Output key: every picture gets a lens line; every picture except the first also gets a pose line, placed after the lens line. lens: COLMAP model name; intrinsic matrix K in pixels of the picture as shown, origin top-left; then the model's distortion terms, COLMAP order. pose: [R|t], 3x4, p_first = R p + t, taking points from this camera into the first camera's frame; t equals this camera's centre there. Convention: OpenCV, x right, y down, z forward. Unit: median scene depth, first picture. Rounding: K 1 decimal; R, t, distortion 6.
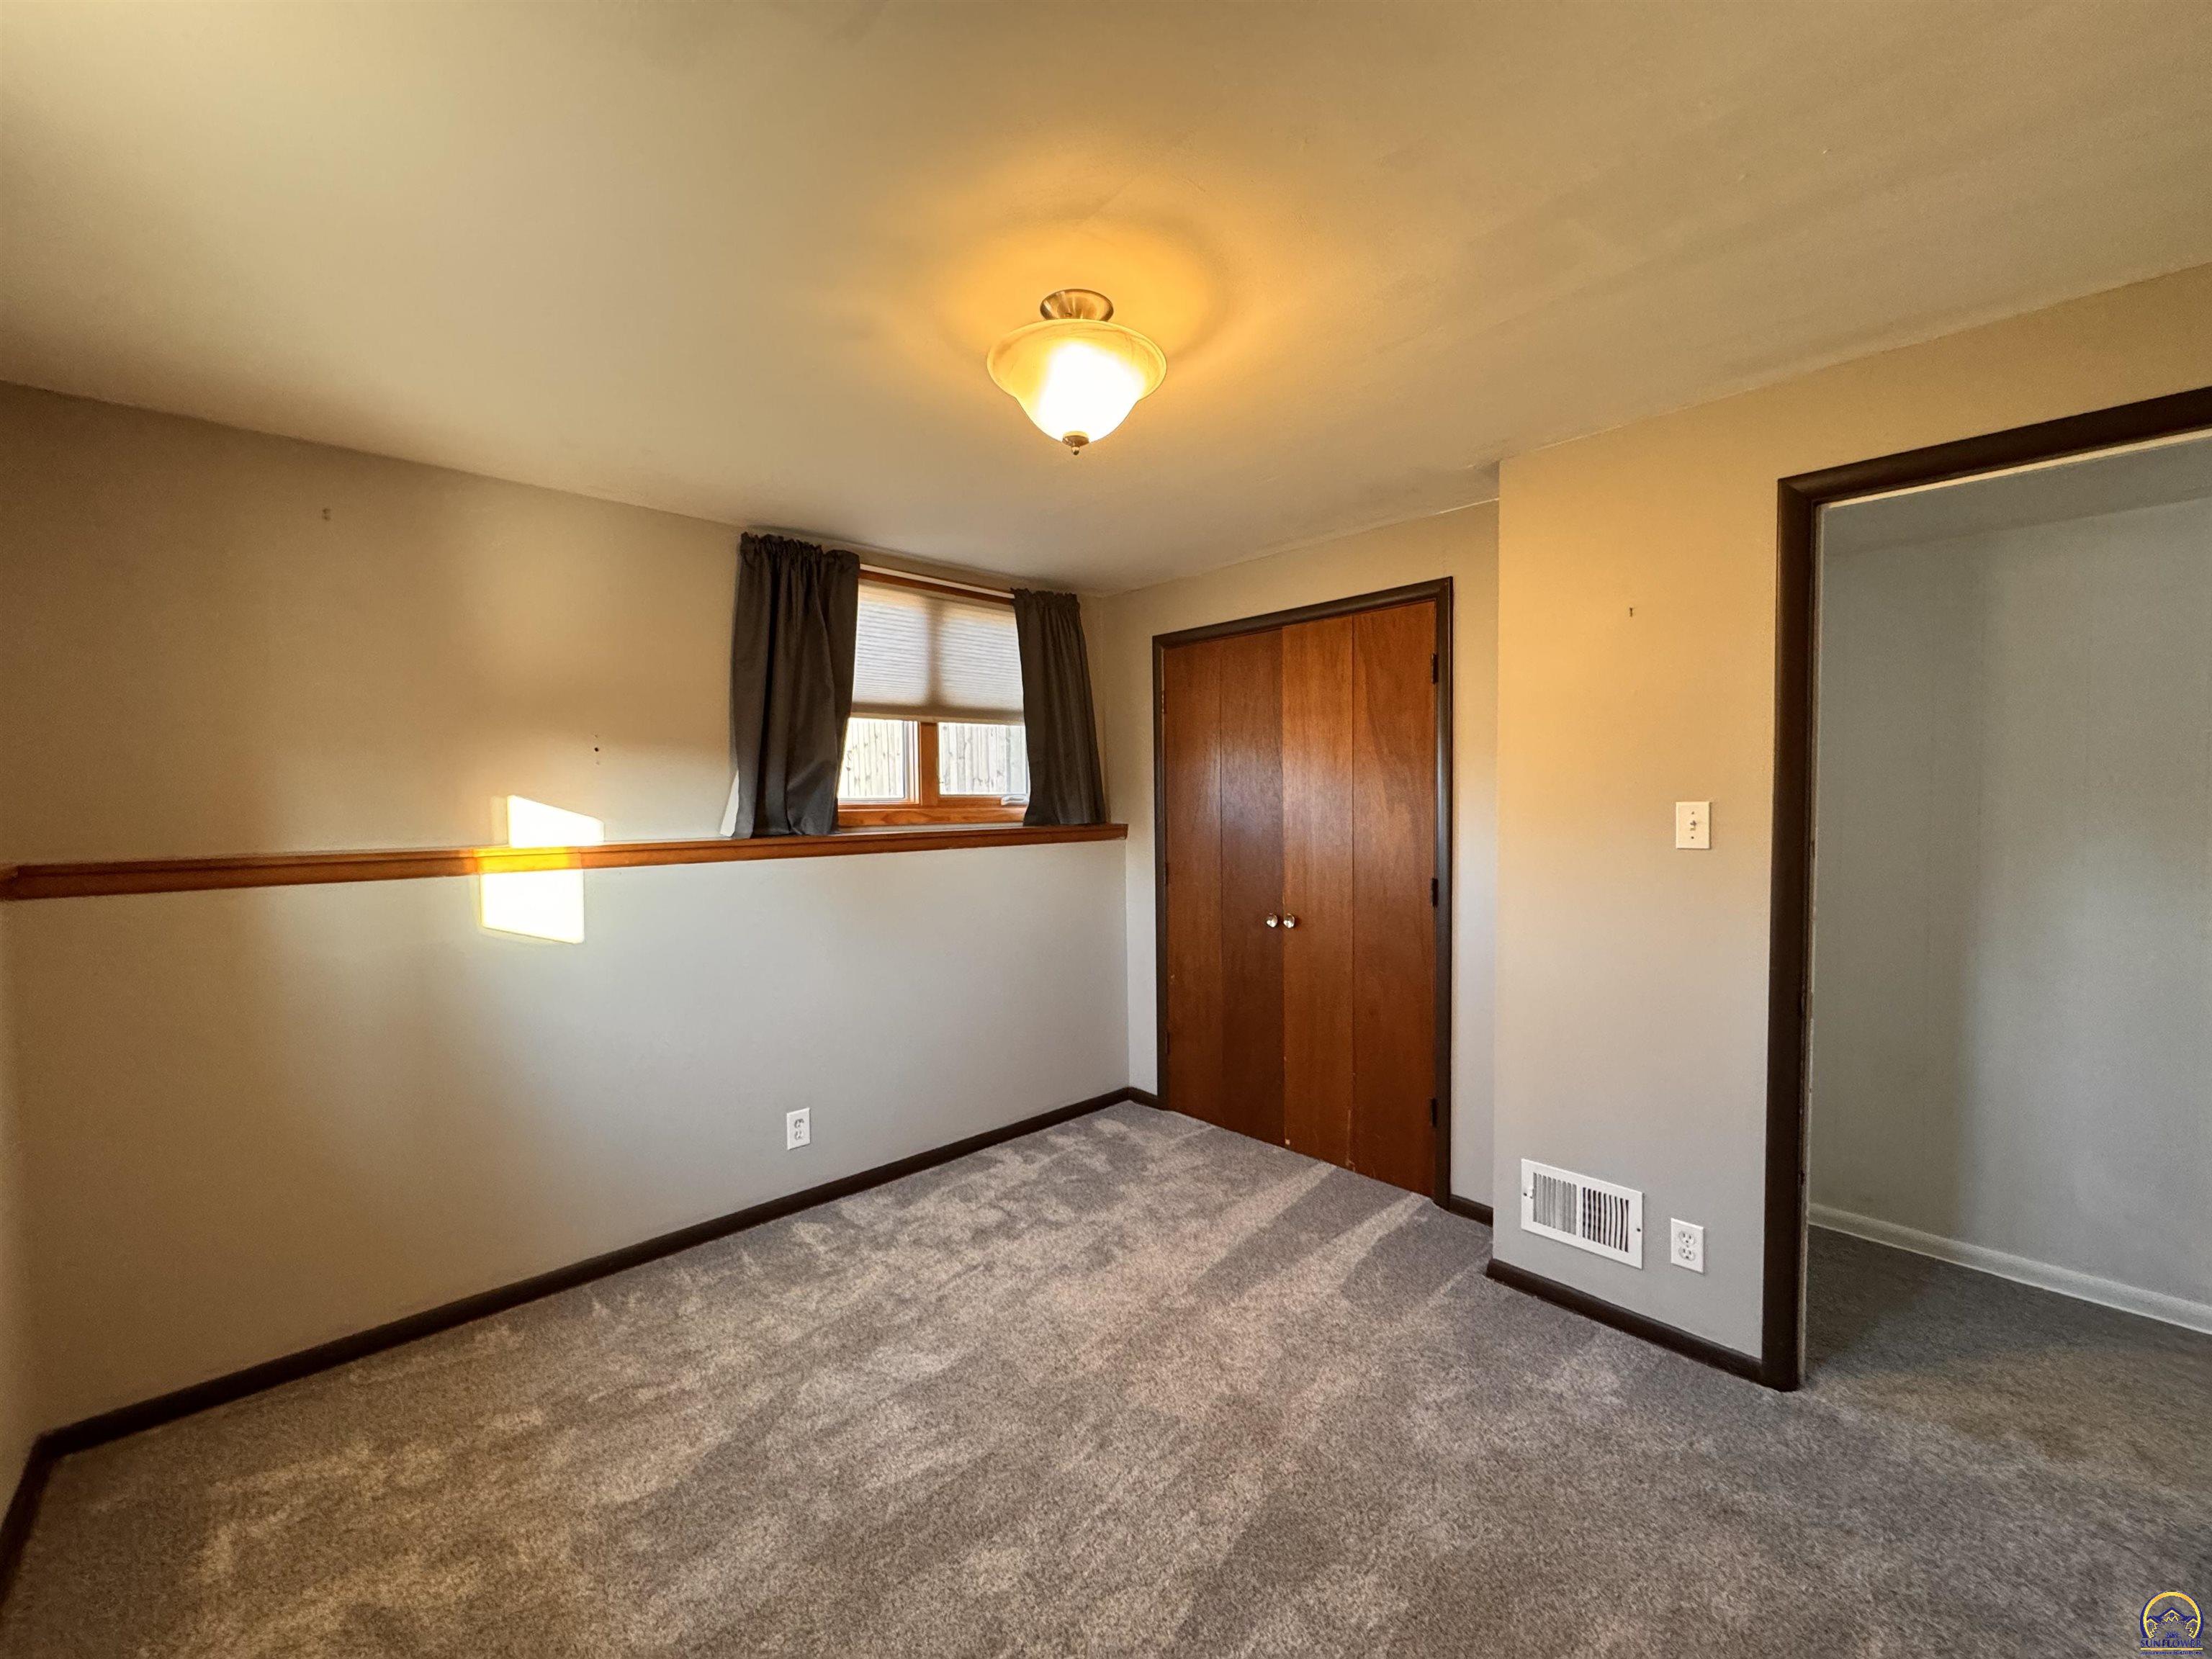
lens RADIAL K [[876.7, 0, 1103.4], [0, 876.7, 831.2], [0, 0, 1]] dist [-0.006291, 0.000576]
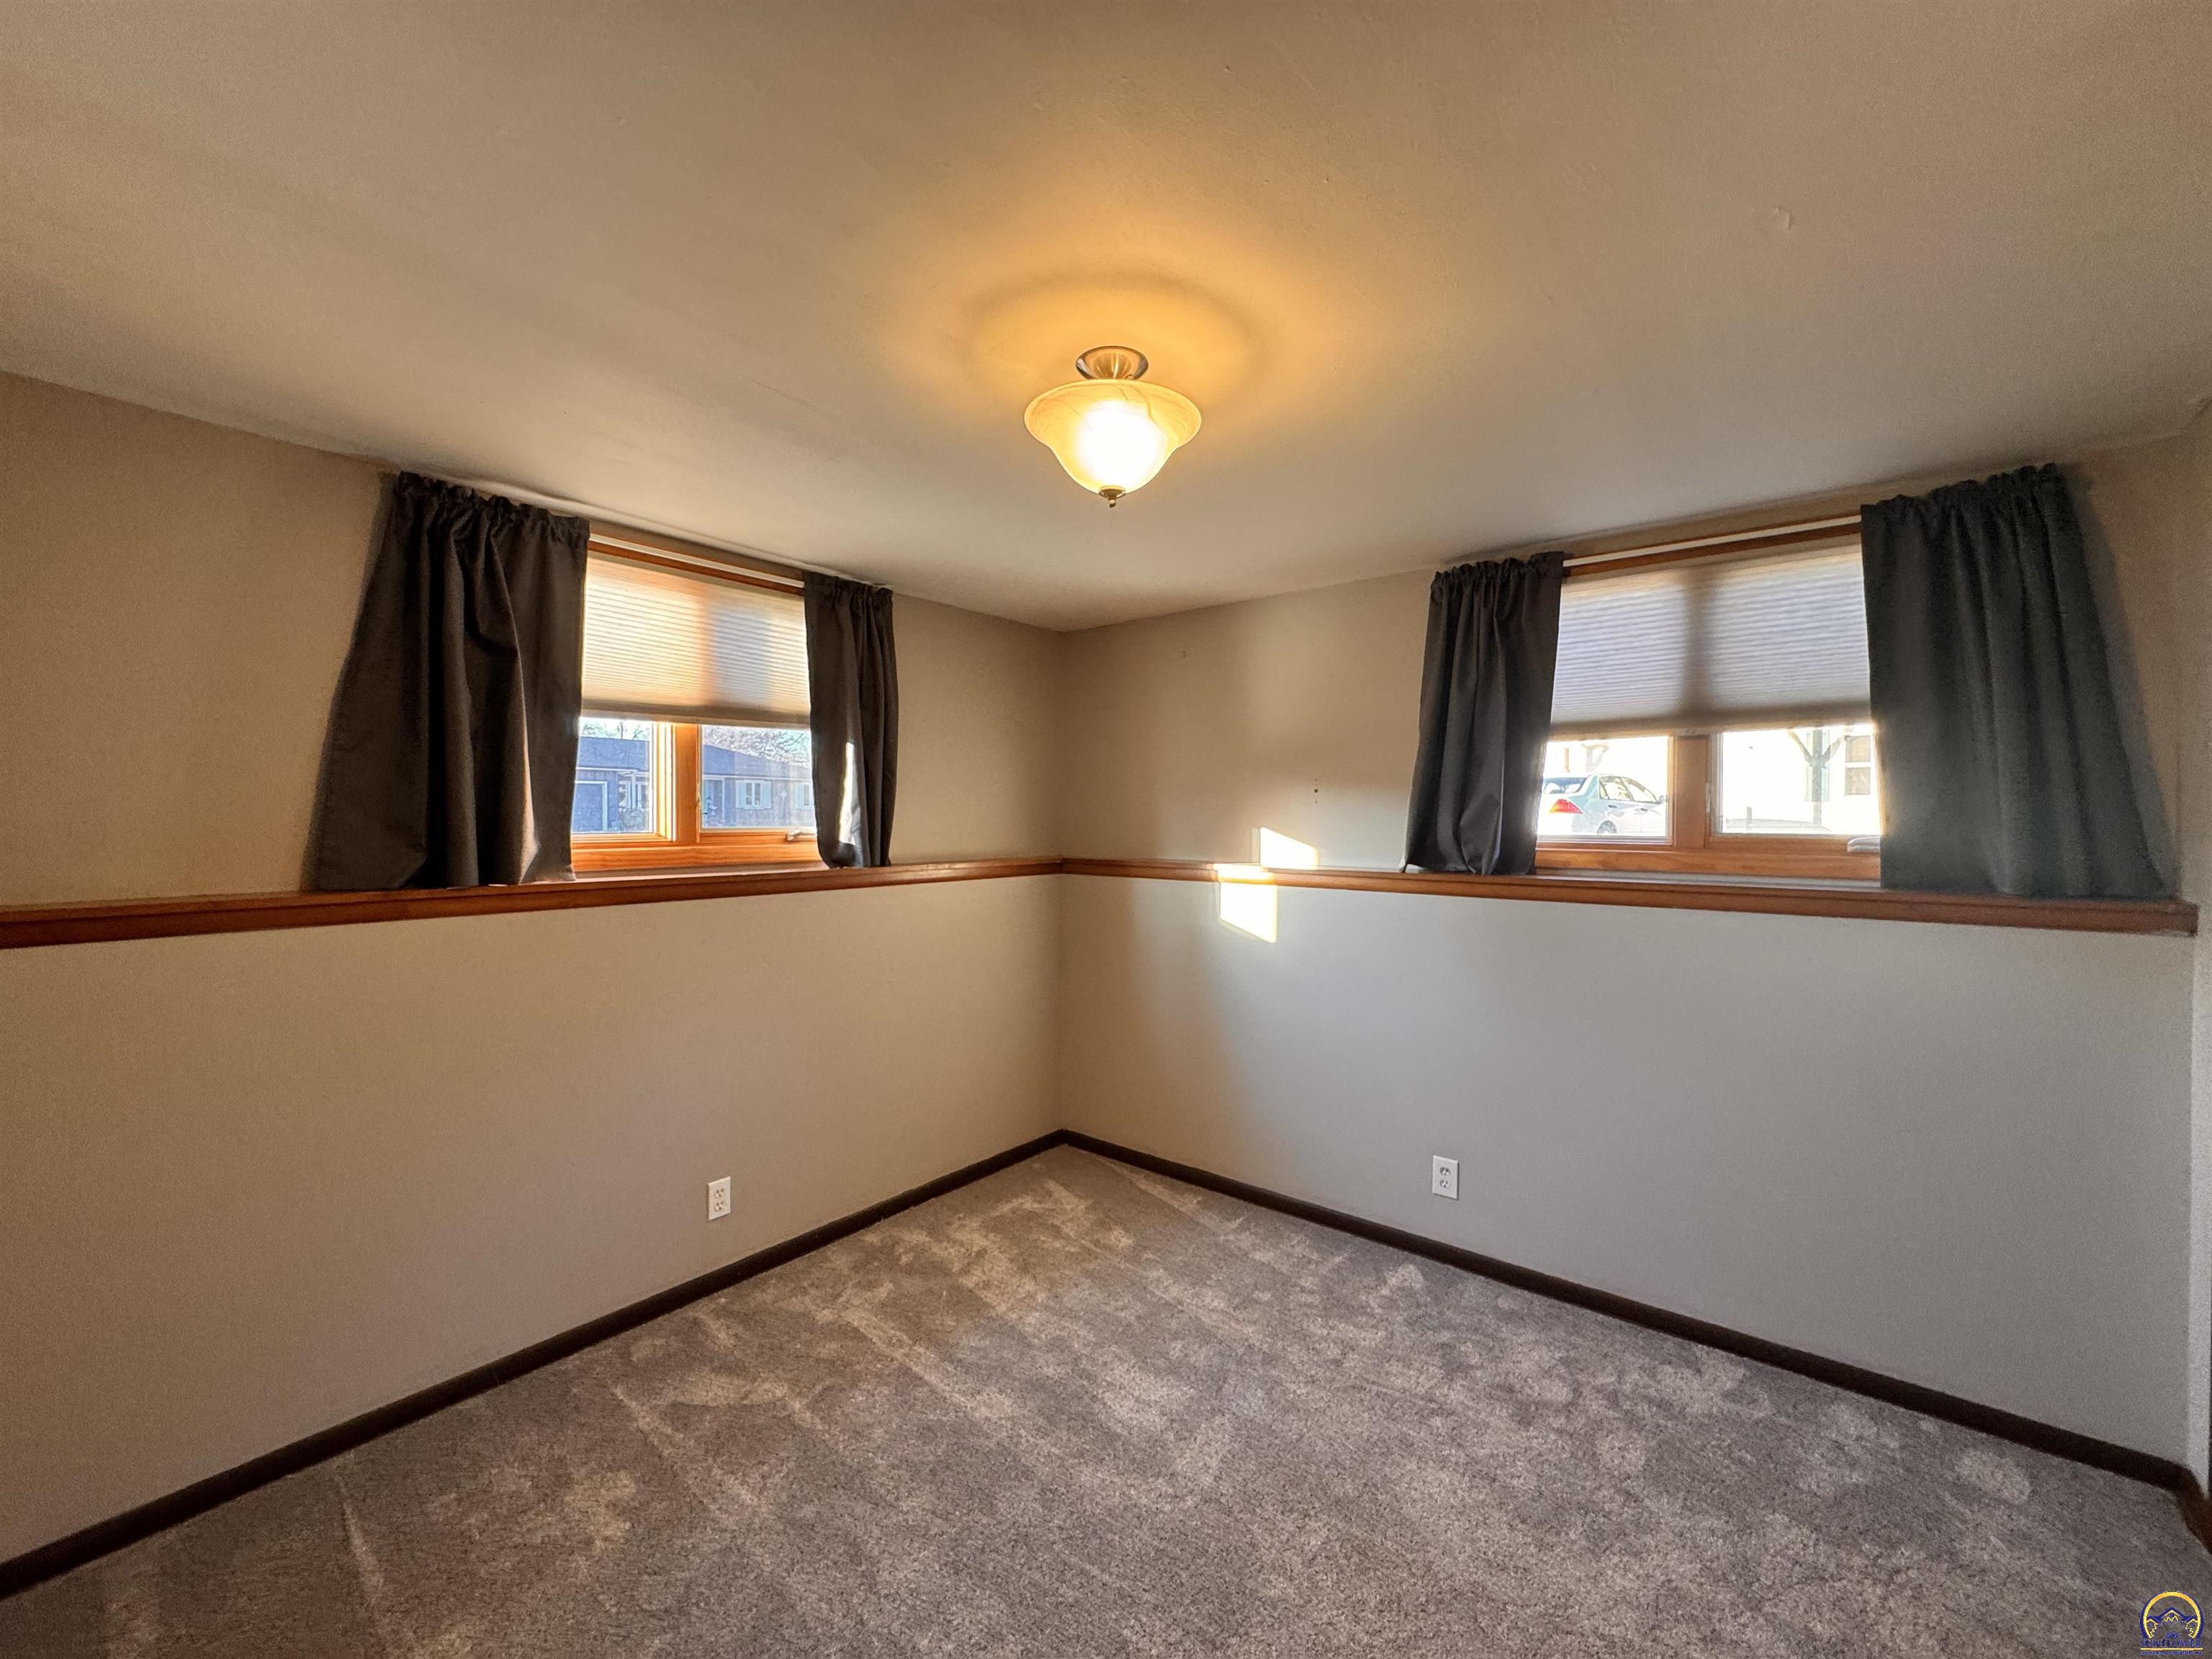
lens RADIAL K [[876.7, 0, 1103.4], [0, 876.7, 831.2], [0, 0, 1]] dist [-0.006291, 0.000576]
pose [[0.142789, 0.025639, -0.989421, 0.540595], [-0.042074, 0.998918, 0.019813, -0.043717], [0.988858, 0.038799, 0.143714, 0.475621]]
